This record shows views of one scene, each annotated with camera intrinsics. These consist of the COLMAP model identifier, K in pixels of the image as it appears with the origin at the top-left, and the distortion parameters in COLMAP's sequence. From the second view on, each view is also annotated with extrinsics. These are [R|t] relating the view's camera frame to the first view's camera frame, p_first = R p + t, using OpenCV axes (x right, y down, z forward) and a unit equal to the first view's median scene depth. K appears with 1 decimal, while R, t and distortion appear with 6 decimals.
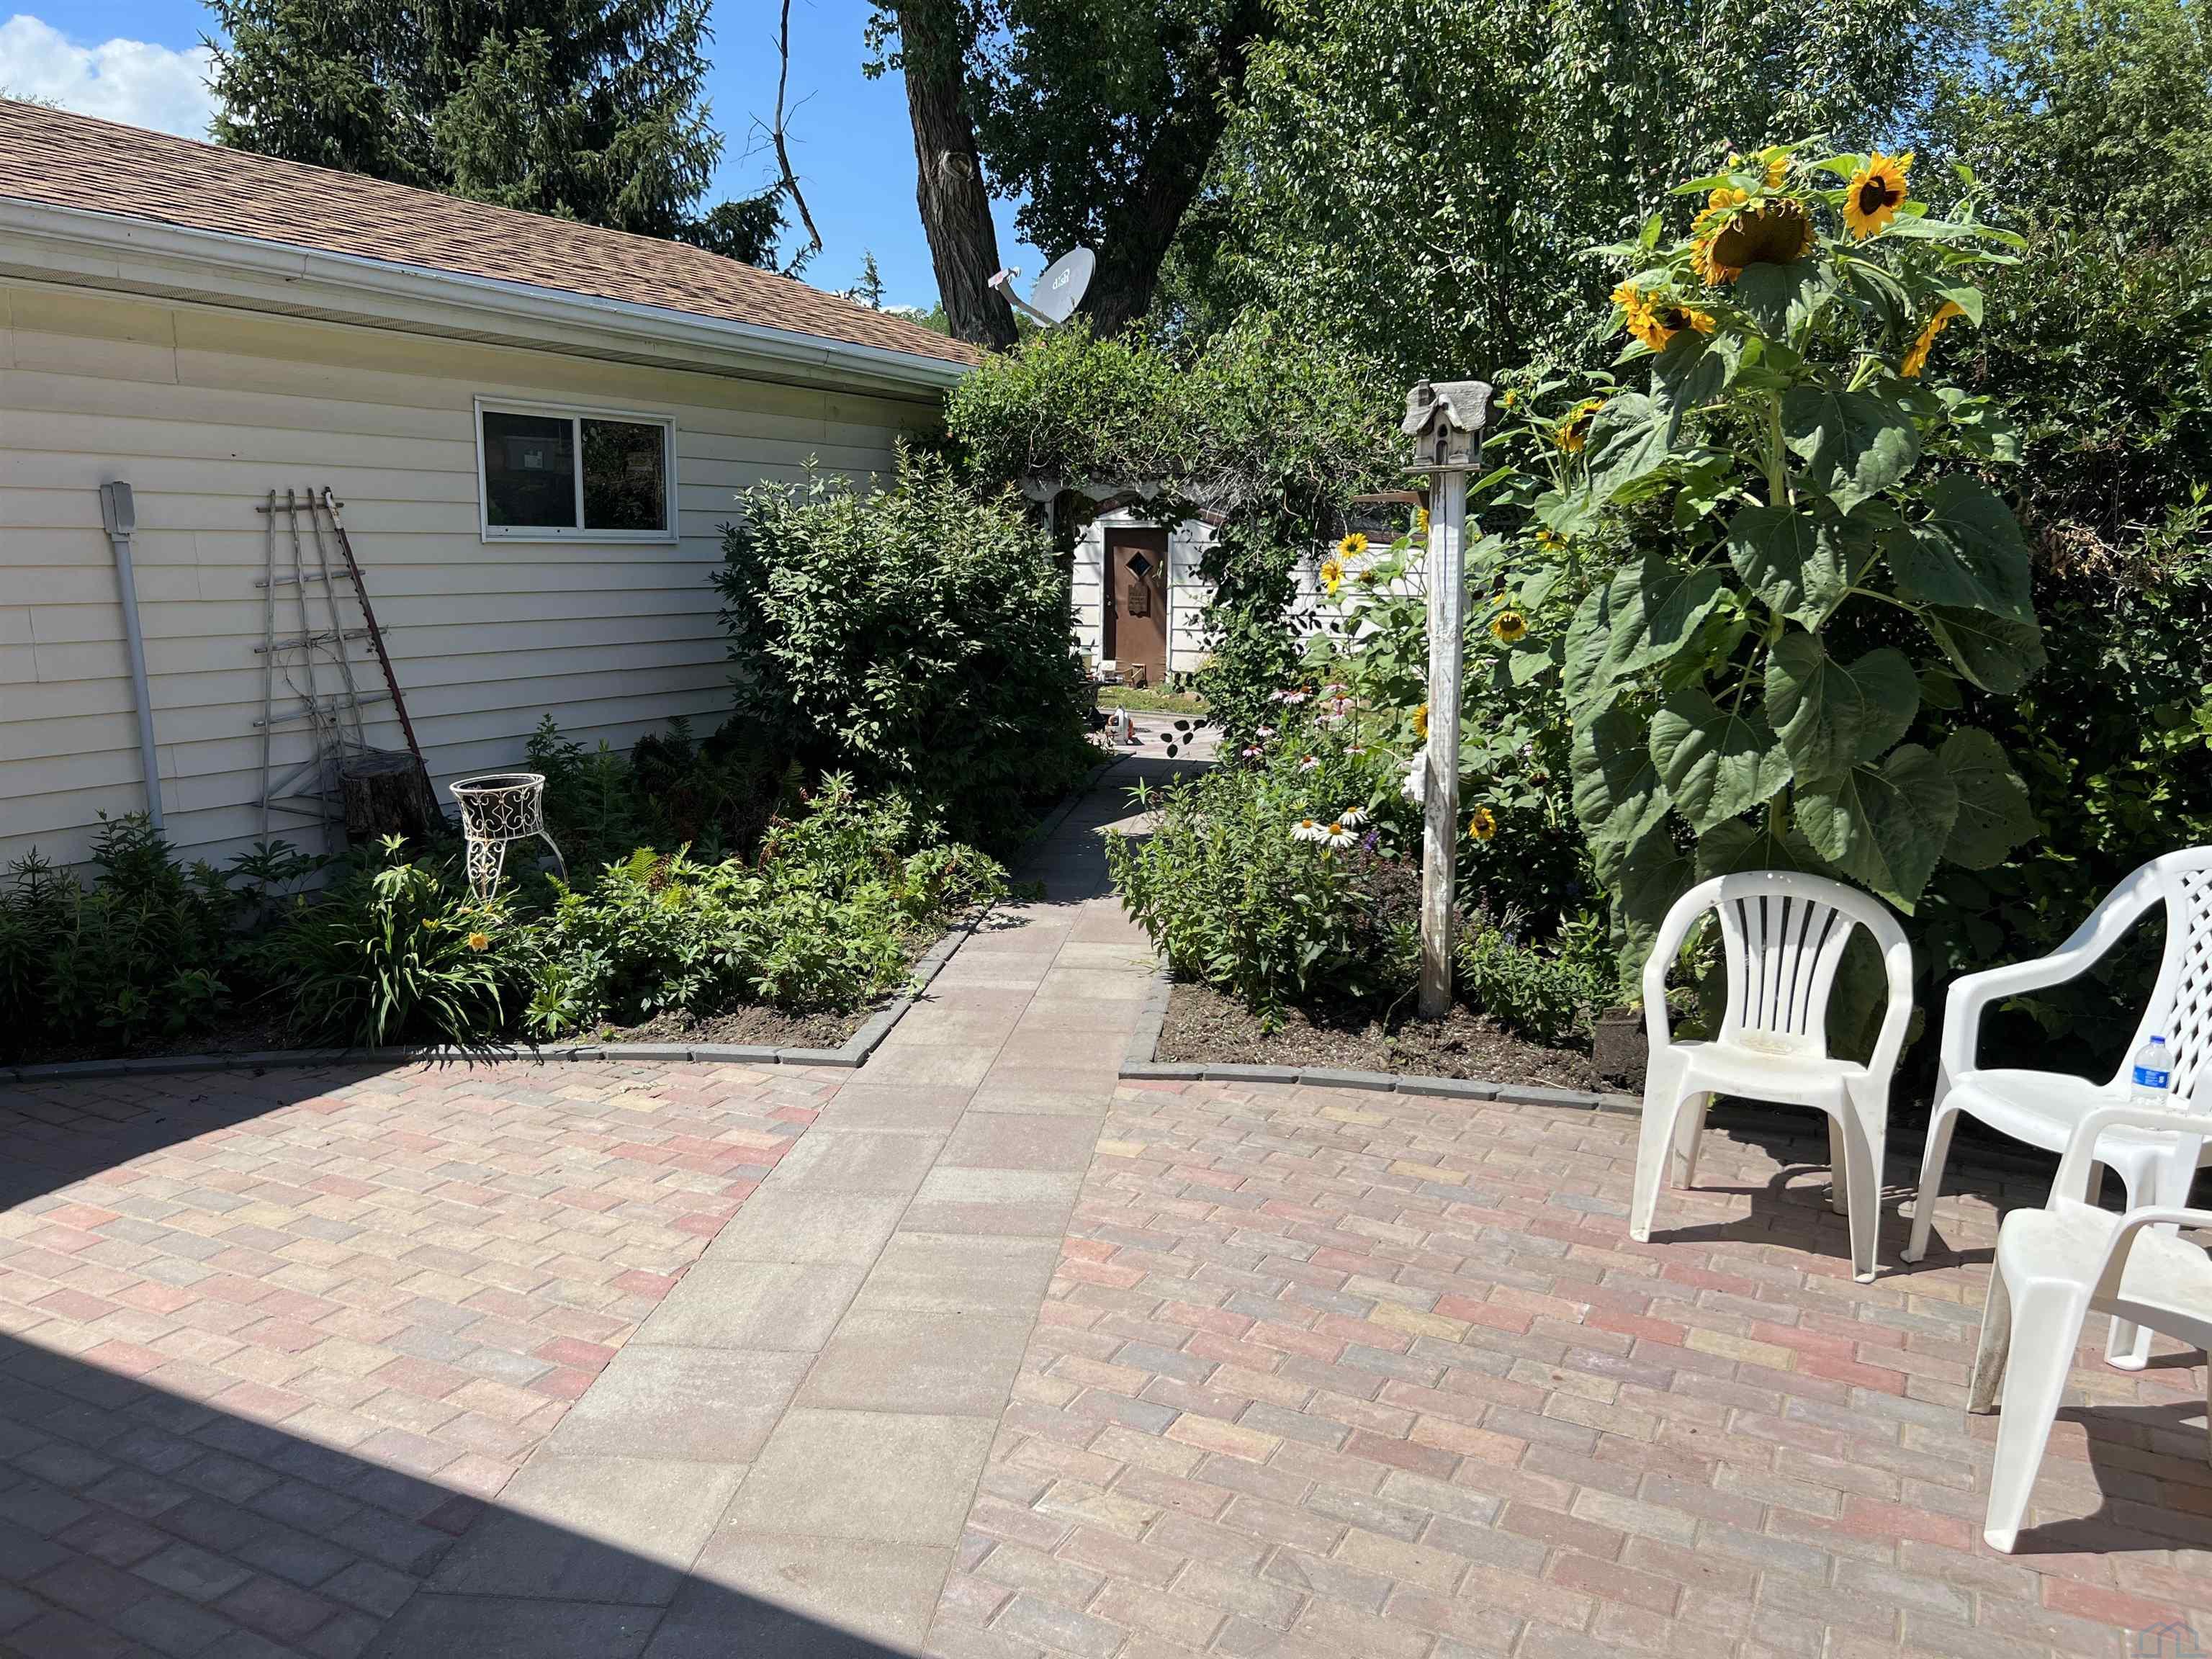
lens RADIAL K [[1657.3, 0, 1093.8], [0, 1657.3, 828.8], [0, 0, 1]] dist [0.034870, -0.046435]
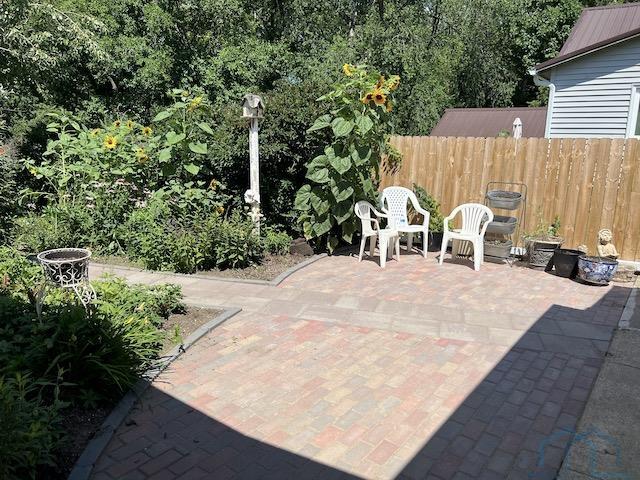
lens RADIAL K [[479.5, 0, 316.5], [0, 479.5, 239.8], [0, 0, 1]] dist [0.034870, -0.046435]
pose [[0.177989, -0.195532, 0.964410, -1.176303], [0.142371, 0.974864, 0.171376, -0.142087], [-0.973679, 0.106801, 0.201353, 0.841663]]
